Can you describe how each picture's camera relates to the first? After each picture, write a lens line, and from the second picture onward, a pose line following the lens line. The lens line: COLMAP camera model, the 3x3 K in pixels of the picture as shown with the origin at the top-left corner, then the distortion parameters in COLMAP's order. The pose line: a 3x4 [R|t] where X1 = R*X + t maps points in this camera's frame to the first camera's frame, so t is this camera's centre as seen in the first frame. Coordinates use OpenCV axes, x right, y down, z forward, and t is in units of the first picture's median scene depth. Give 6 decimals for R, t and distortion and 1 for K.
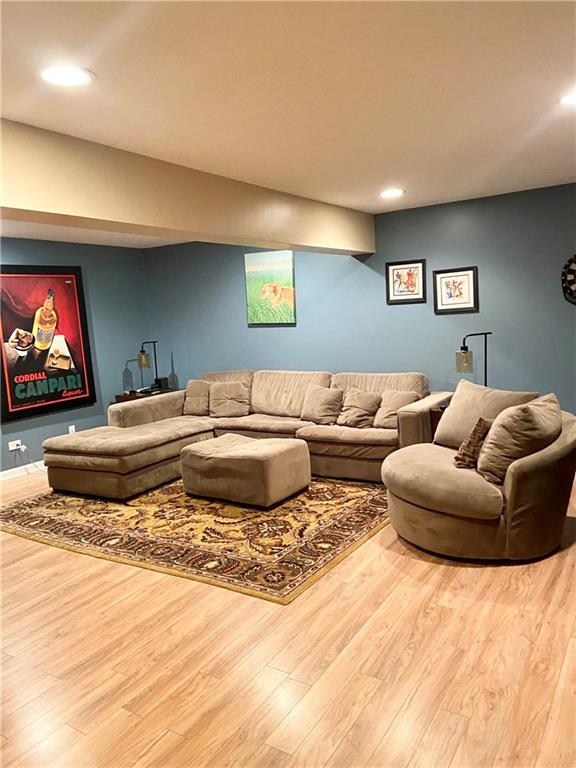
lens RADIAL K [[585.0, 0, 288.0], [0, 585.0, 384.0], [0, 0, 1]] dist [0.152781, -0.200799]
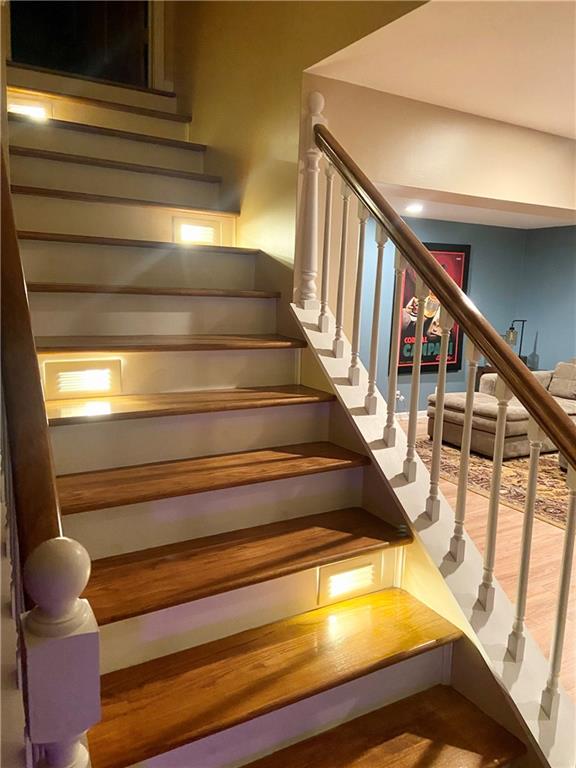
lens RADIAL K [[585.0, 0, 288.0], [0, 585.0, 384.0], [0, 0, 1]] dist [0.152781, -0.200799]
pose [[0.878645, 0.167066, -0.447293, -0.157566], [-0.149380, 0.985945, 0.074819, 0.032776], [0.453506, 0.001077, 0.891253, -0.184947]]
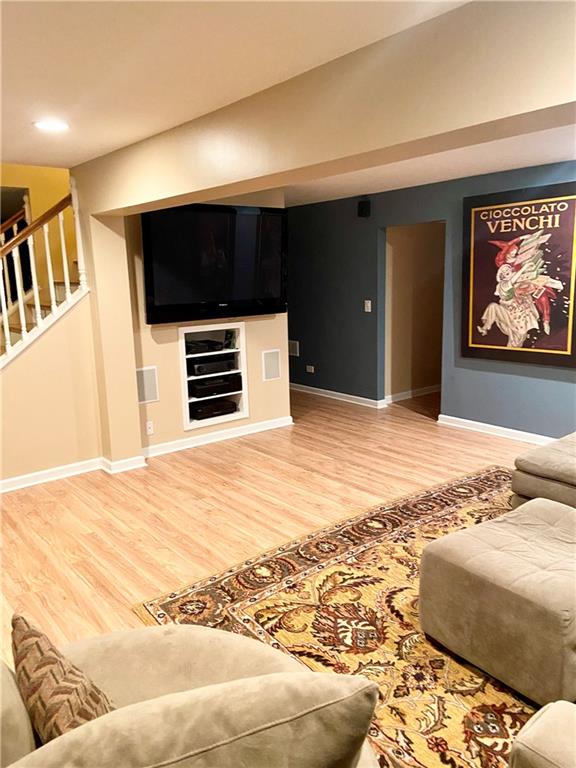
lens RADIAL K [[585.0, 0, 288.0], [0, 585.0, 384.0], [0, 0, 1]] dist [0.152781, -0.200799]
pose [[-0.332146, 0.245158, -0.910811, 0.458542], [-0.081479, 0.954565, 0.286648, -0.165140], [0.939702, 0.169421, -0.297079, 0.982170]]
